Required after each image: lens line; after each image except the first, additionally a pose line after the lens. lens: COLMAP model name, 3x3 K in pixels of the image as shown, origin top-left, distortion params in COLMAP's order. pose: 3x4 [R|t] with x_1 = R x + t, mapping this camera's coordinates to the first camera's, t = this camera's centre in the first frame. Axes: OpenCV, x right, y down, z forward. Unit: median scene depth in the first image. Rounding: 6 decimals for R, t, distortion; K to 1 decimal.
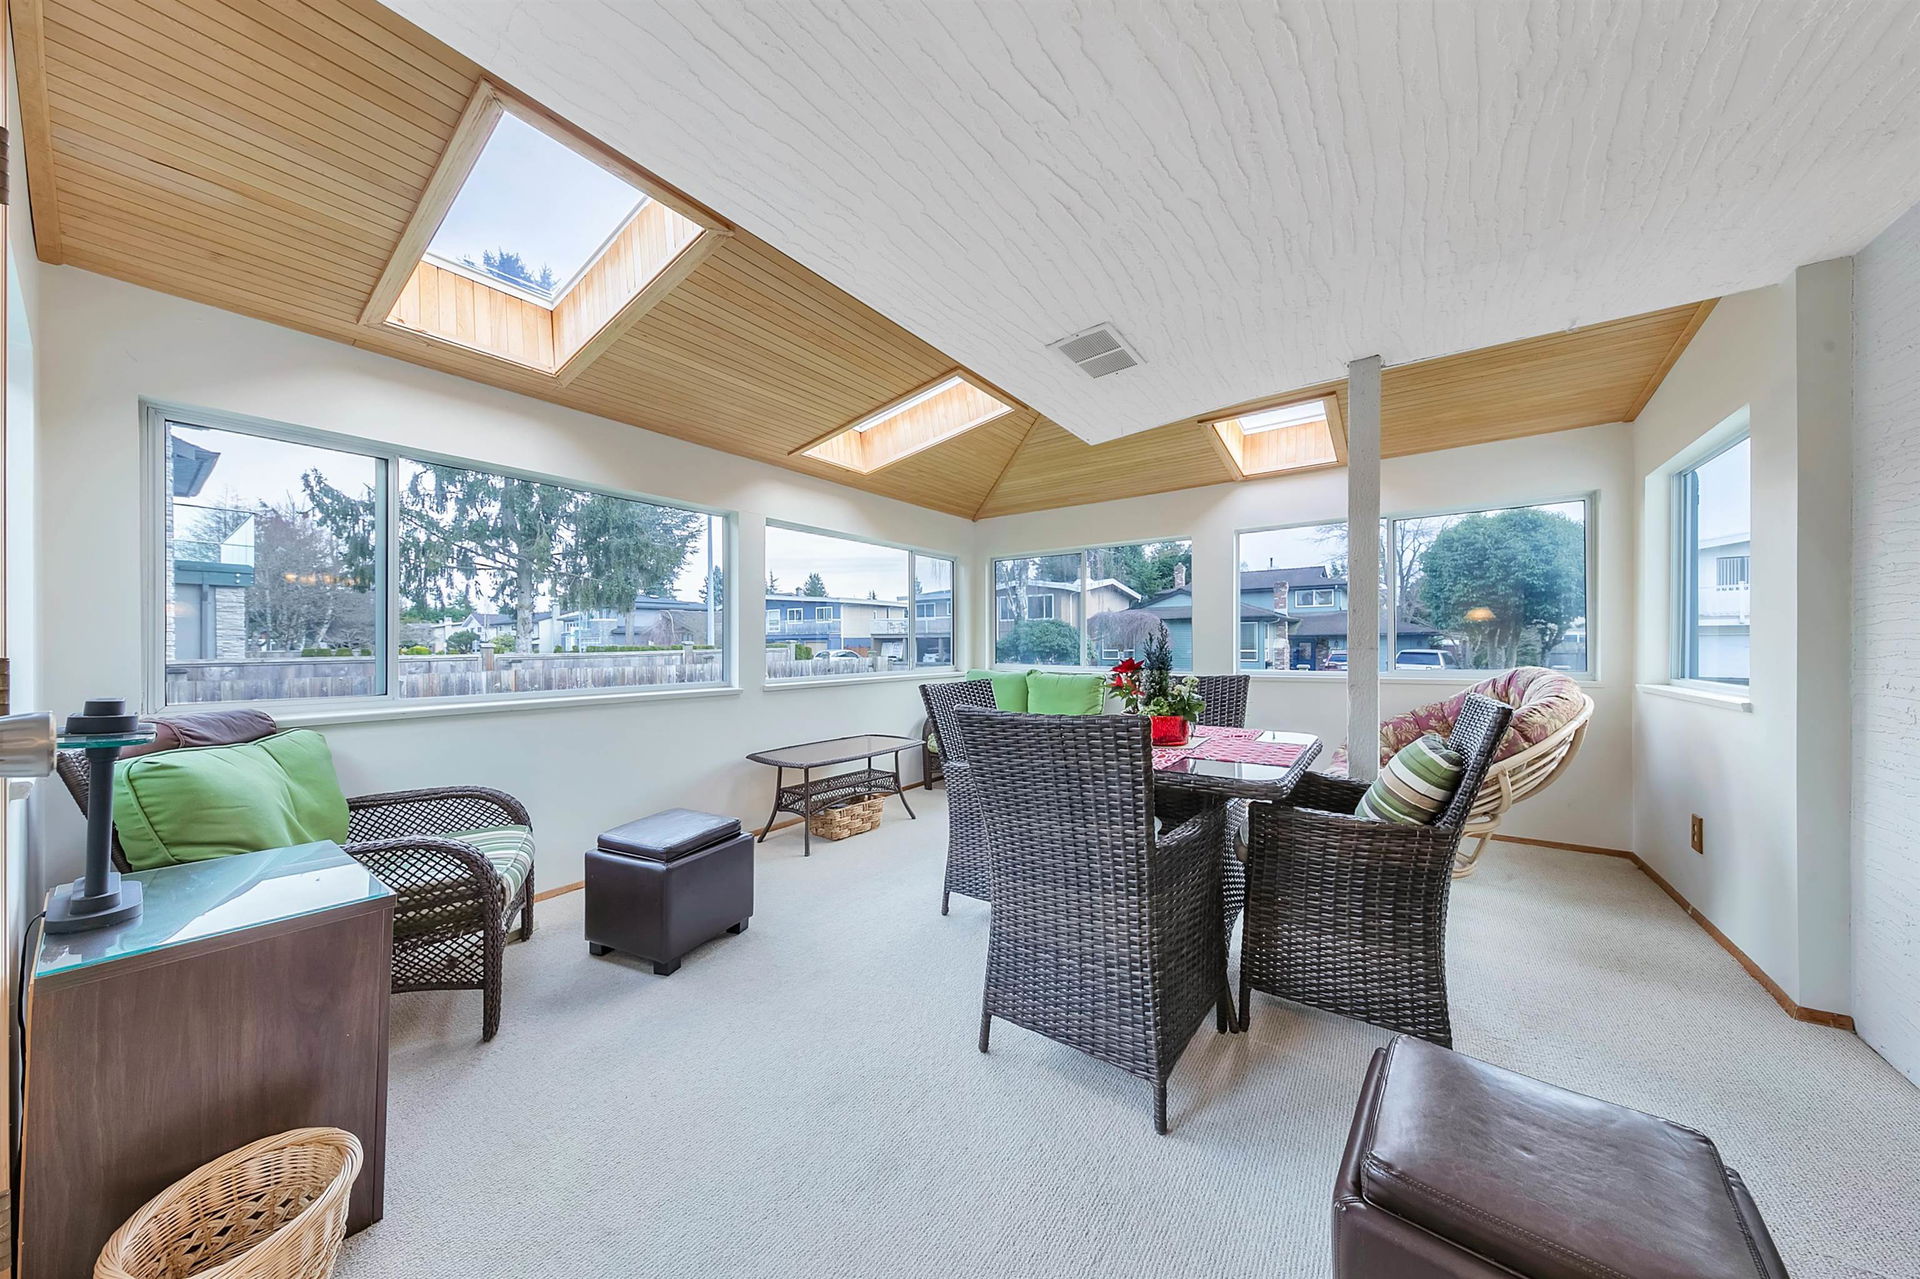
lens RADIAL K [[620.6, 0, 969.0], [0, 620.6, 645.8], [0, 0, 1]] dist [0.000355, 0.000093]
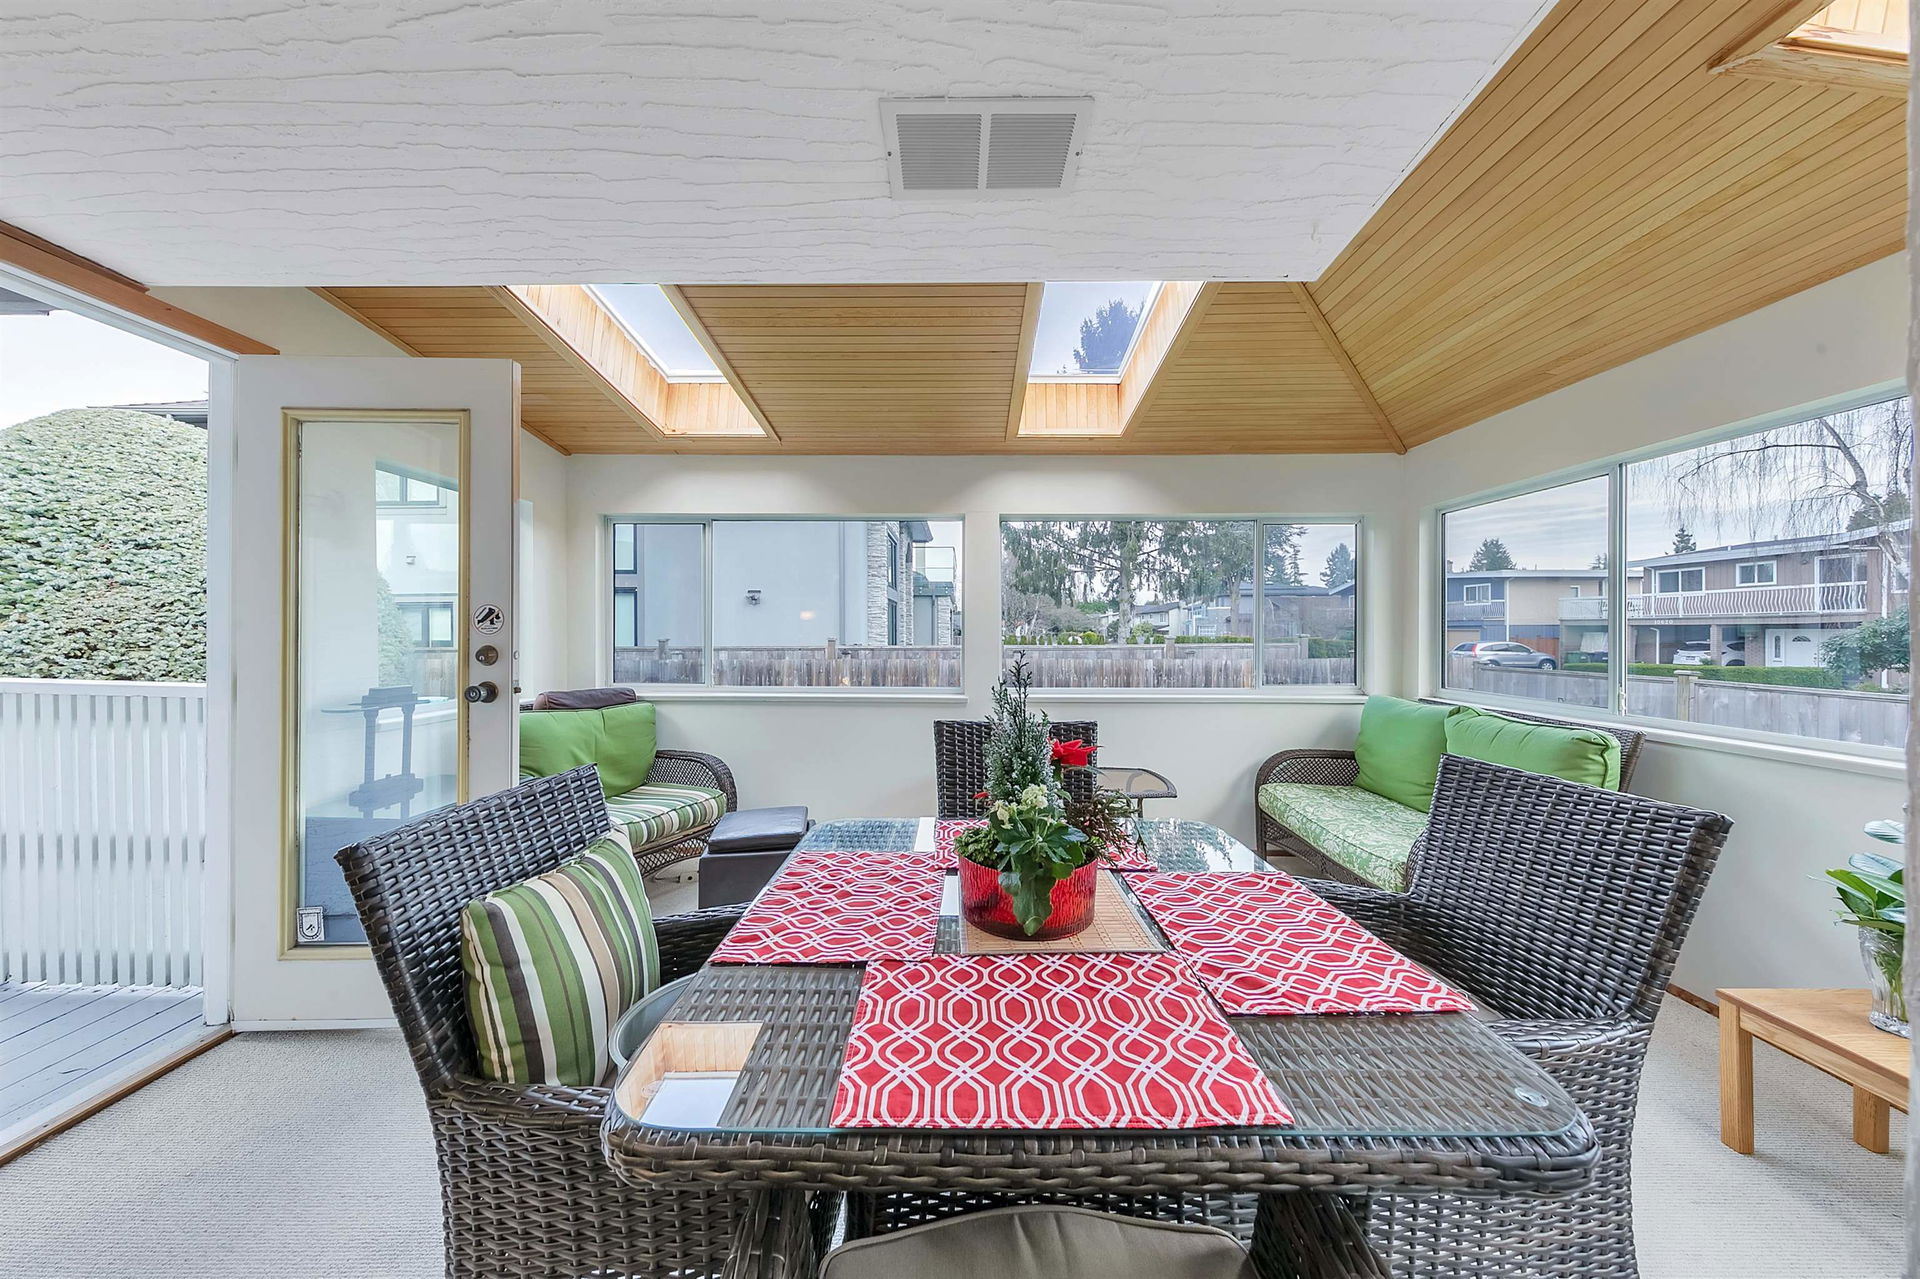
lens RADIAL K [[620.6, 0, 965.2], [0, 620.6, 638.1], [0, 0, 1]] dist [0.000355, 0.000093]
pose [[0.565239, 0.017184, -0.824748, 0.088933], [-0.007910, 0.999850, 0.015411, -0.007823], [0.824889, -0.002187, 0.565290, 0.094691]]
